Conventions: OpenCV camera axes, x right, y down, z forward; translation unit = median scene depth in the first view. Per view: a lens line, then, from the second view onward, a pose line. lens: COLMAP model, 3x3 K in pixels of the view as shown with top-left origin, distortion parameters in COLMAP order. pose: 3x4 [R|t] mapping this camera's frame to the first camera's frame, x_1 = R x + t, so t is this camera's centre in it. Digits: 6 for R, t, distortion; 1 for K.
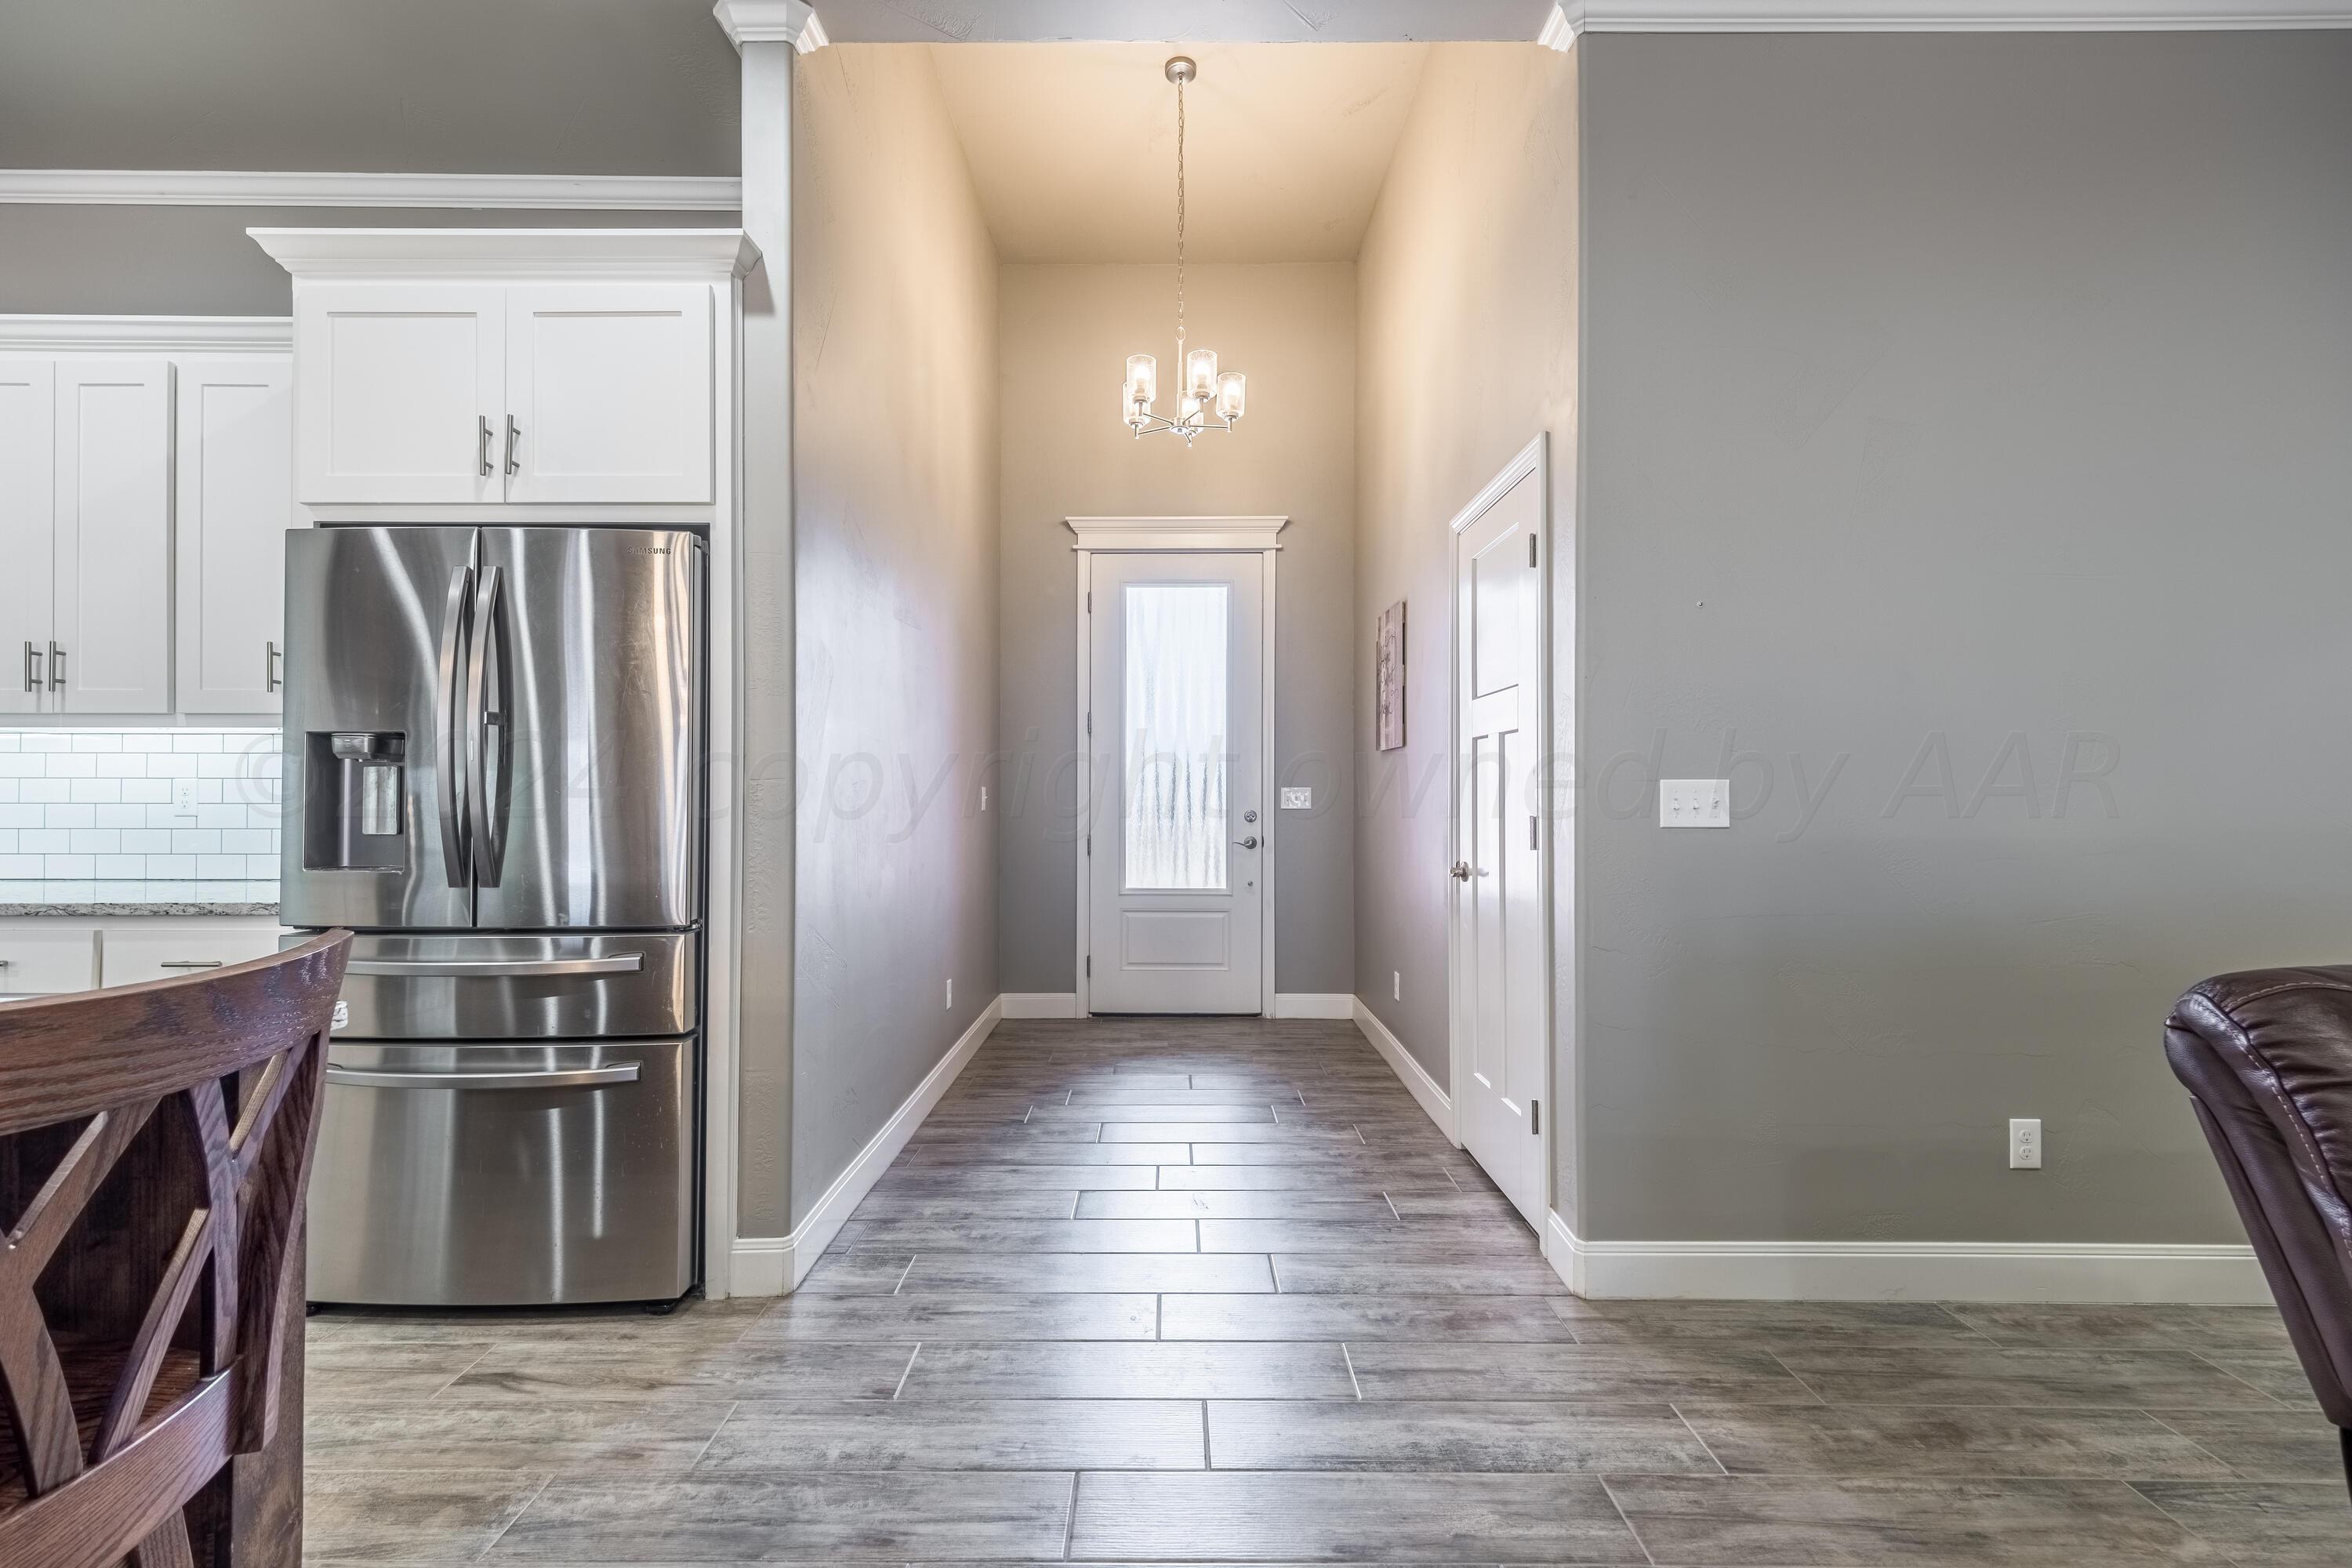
lens RADIAL K [[985.3, 0, 1176.0], [0, 985.3, 784.0], [0, 0, 1]] dist [0.000962, -0.000180]
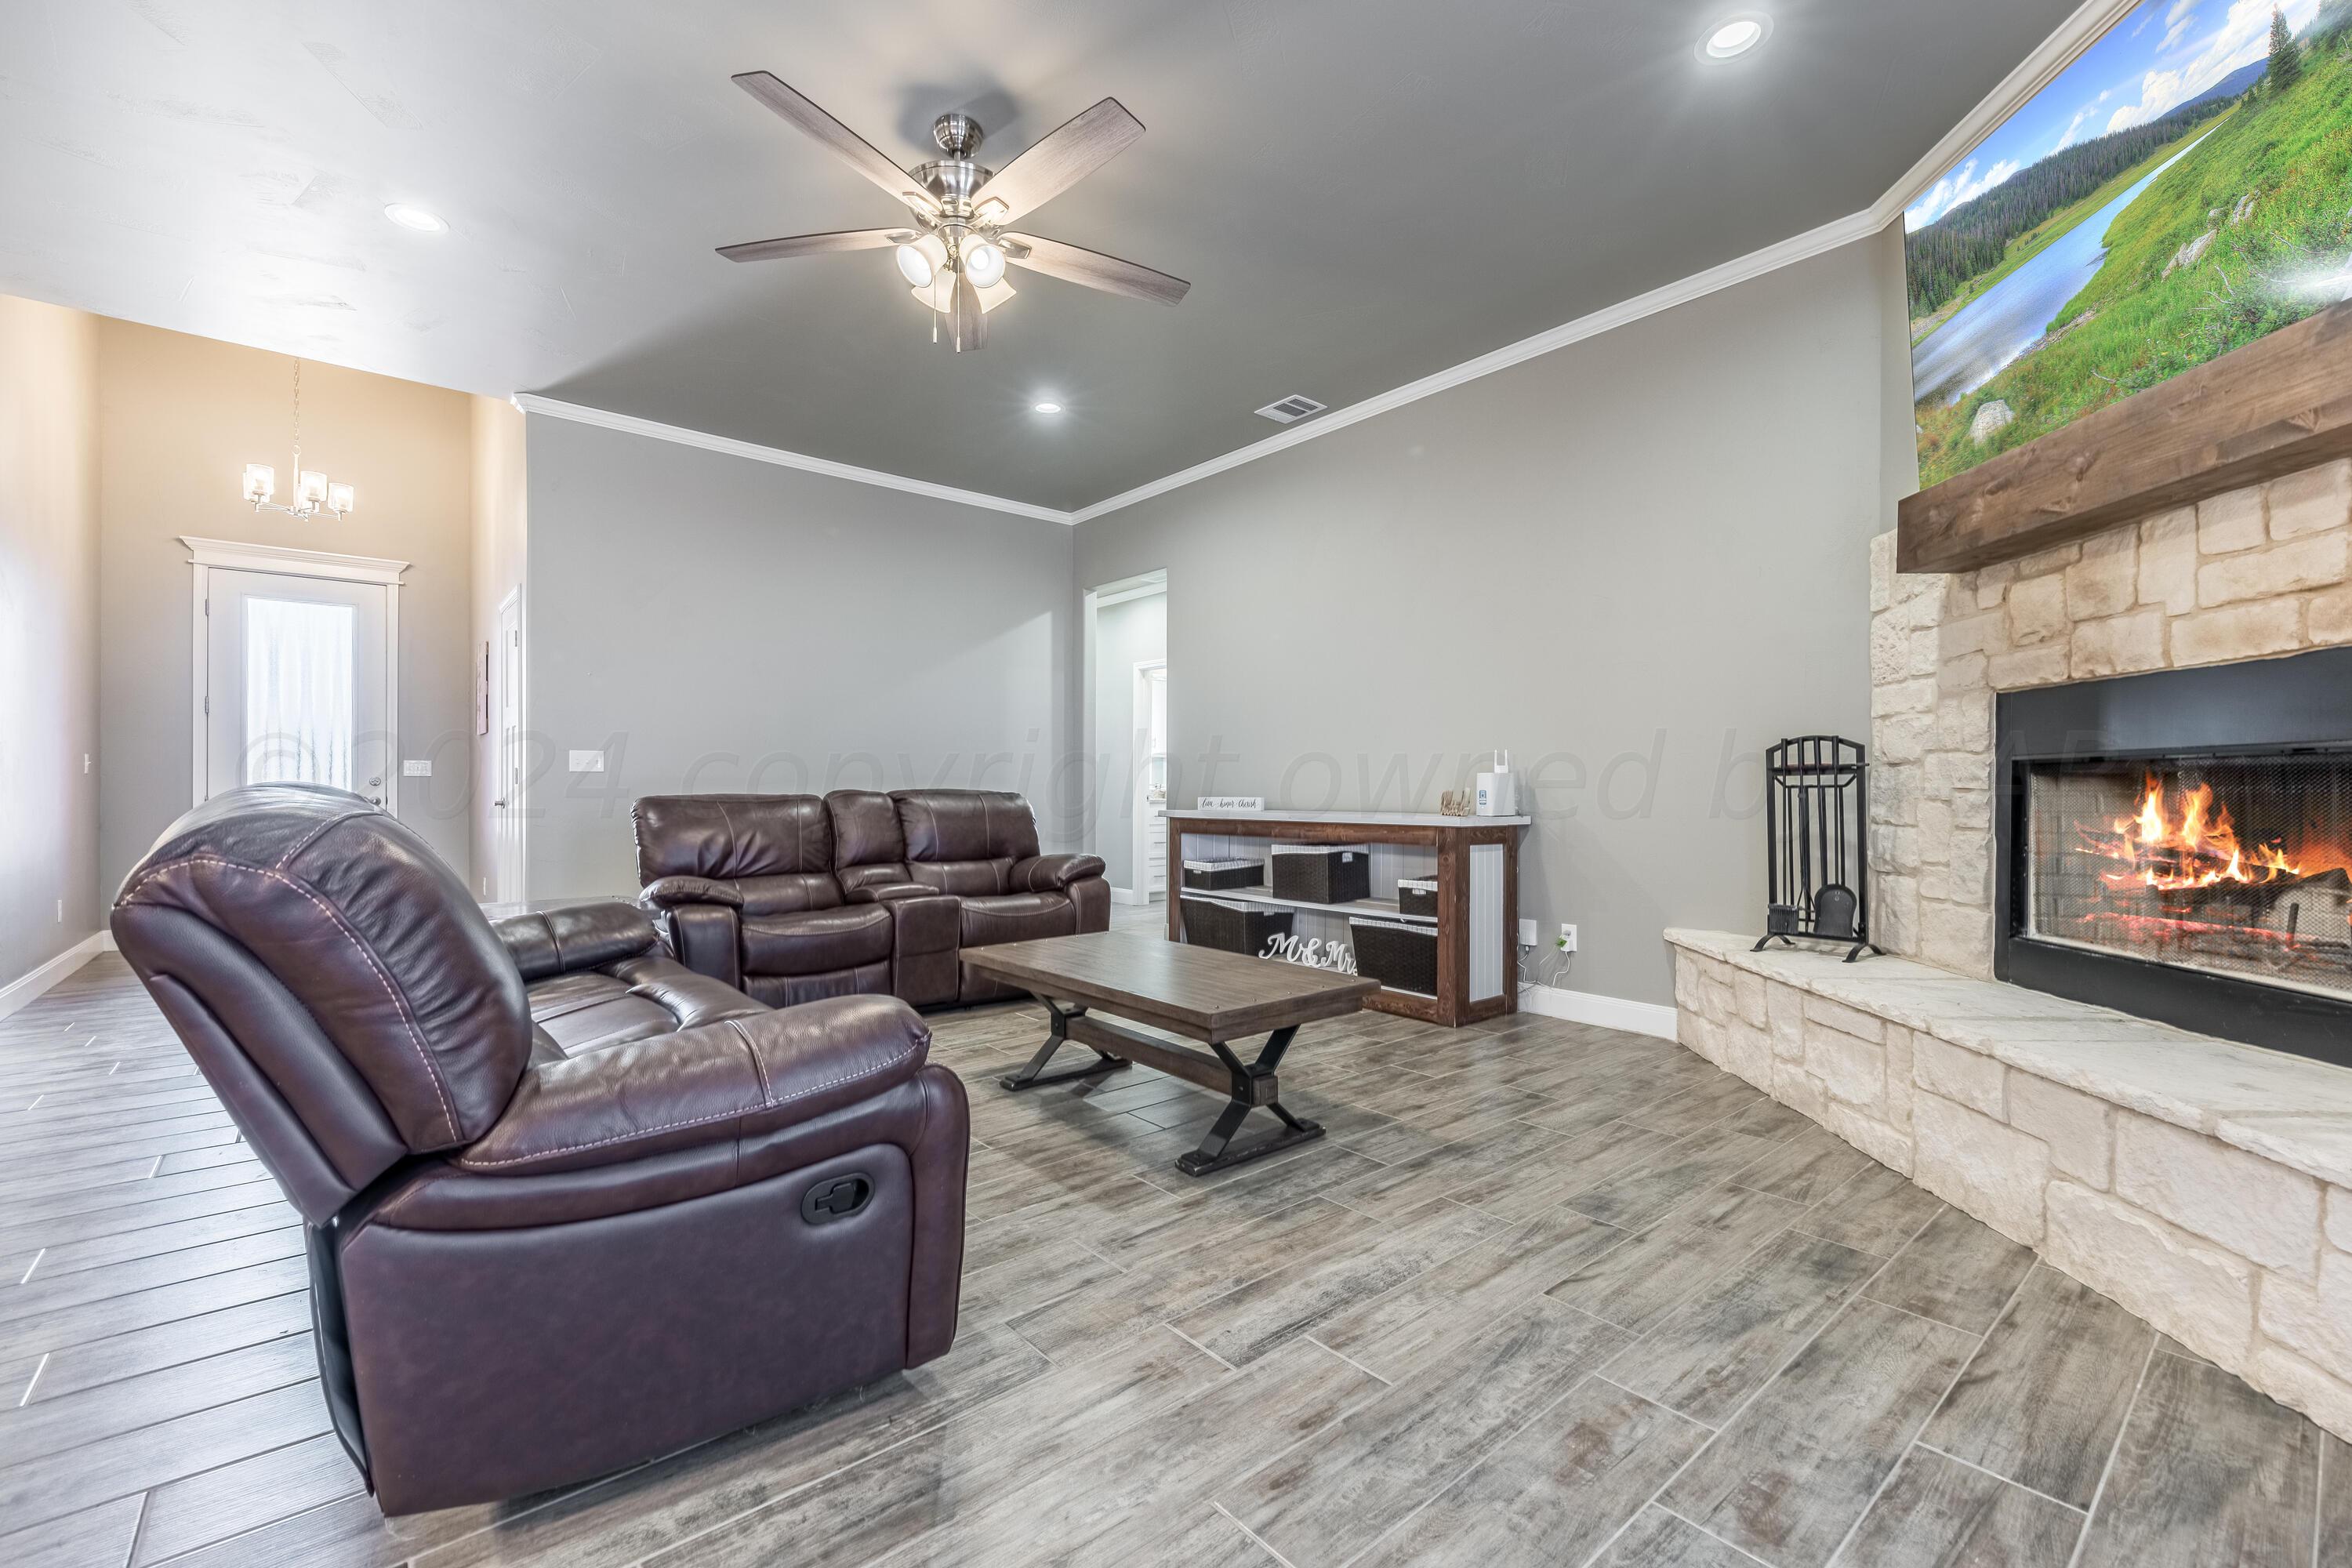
lens RADIAL K [[993.4, 0, 1176.0], [0, 993.4, 784.0], [0, 0, 1]] dist [0.001211, -0.000011]
pose [[0.766714, 0.004513, 0.641973, 0.057864], [-0.006821, 0.999976, 0.001117, 0.036176], [-0.641952, -0.005235, 0.766727, -0.958927]]
